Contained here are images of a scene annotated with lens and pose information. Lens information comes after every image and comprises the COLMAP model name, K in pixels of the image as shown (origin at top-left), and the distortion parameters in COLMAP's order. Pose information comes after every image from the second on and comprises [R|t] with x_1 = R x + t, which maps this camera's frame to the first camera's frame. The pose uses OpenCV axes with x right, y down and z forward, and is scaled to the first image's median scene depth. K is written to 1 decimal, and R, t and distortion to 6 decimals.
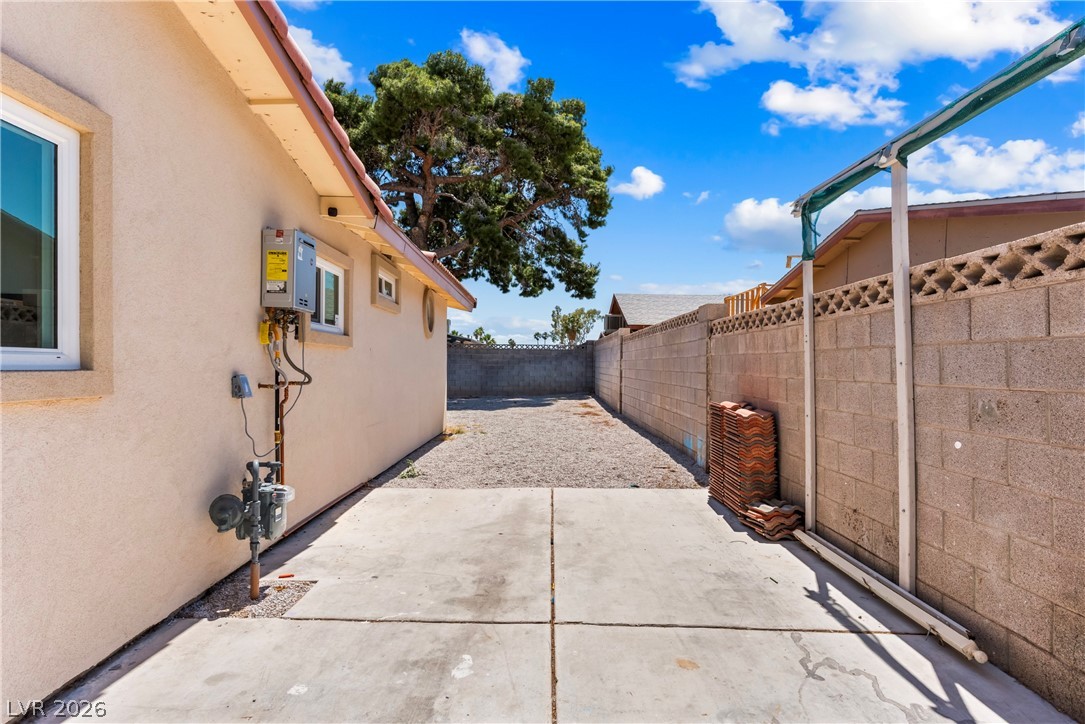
lens RADIAL K [[581.3, 0, 533.0], [0, 581.3, 375.9], [0, 0, 1]] dist [0.007287, -0.002198]
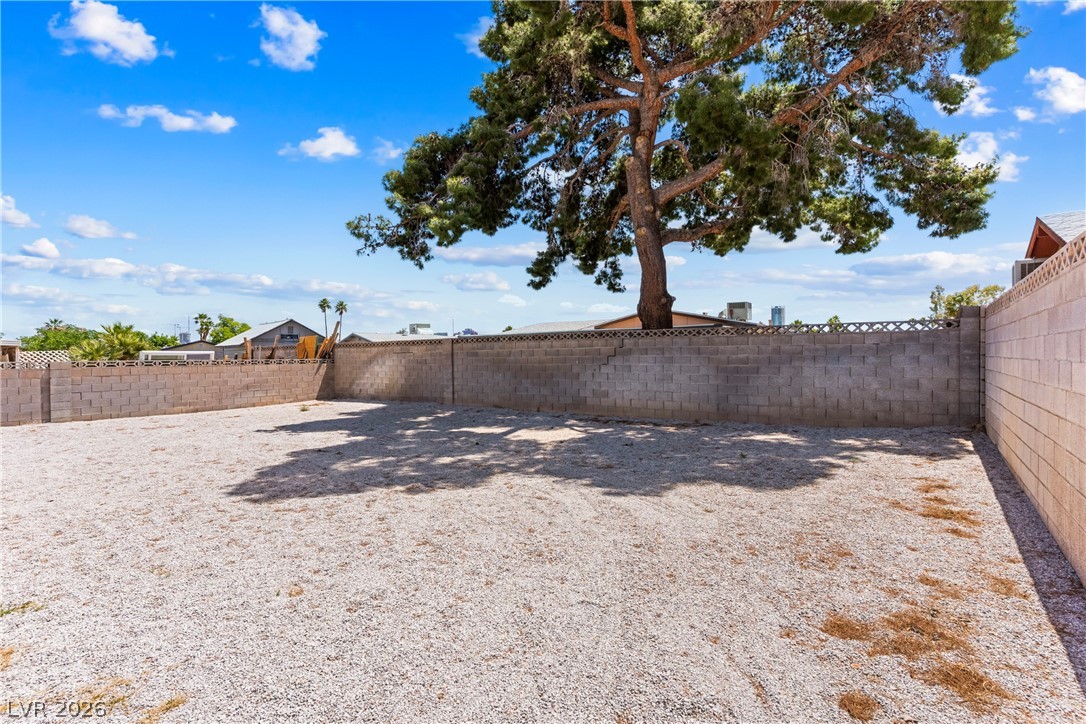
lens RADIAL K [[512.0, 0, 552.9], [0, 512.0, 357.0], [0, 0, 1]] dist [0.003926, -0.000764]
pose [[0.819817, -0.014576, -0.572440, 0.063785], [0.003375, 0.999782, -0.020623, -0.017746], [0.572616, 0.014975, 0.819687, 0.524374]]
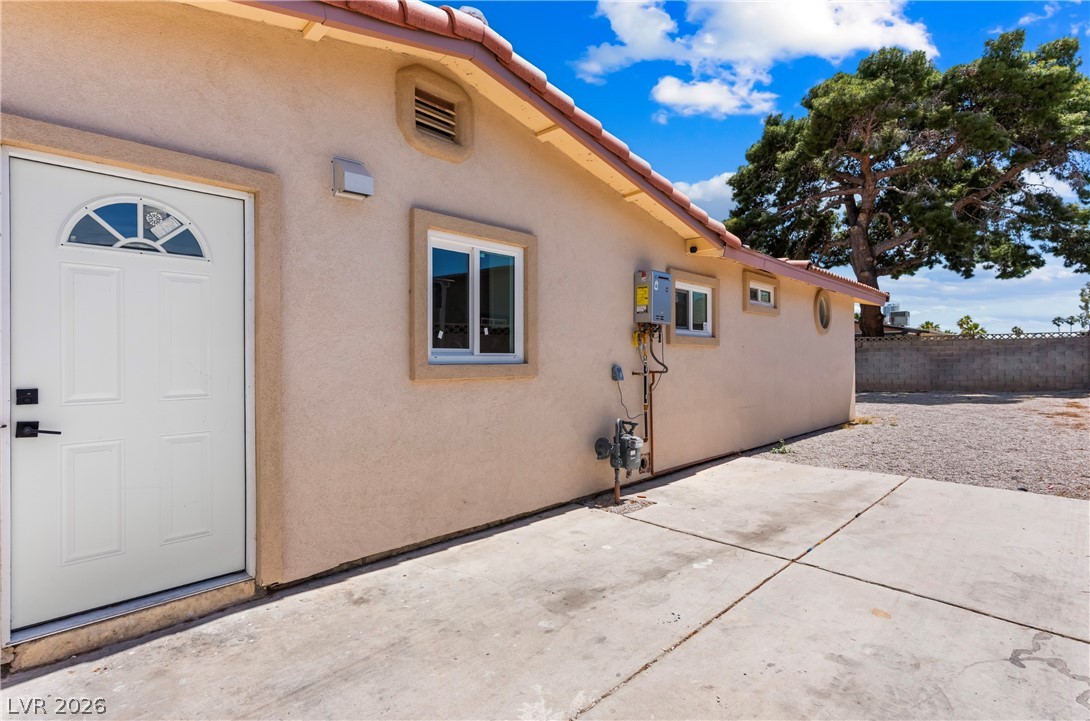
lens RADIAL K [[513.9, 0, 563.2], [0, 513.9, 356.5], [0, 0, 1]] dist [0.003926, -0.000764]
pose [[0.722663, -0.016666, -0.690999, 0.059581], [-0.001252, 0.999676, -0.025421, 0.001141], [0.691199, 0.019236, 0.722408, -0.021353]]
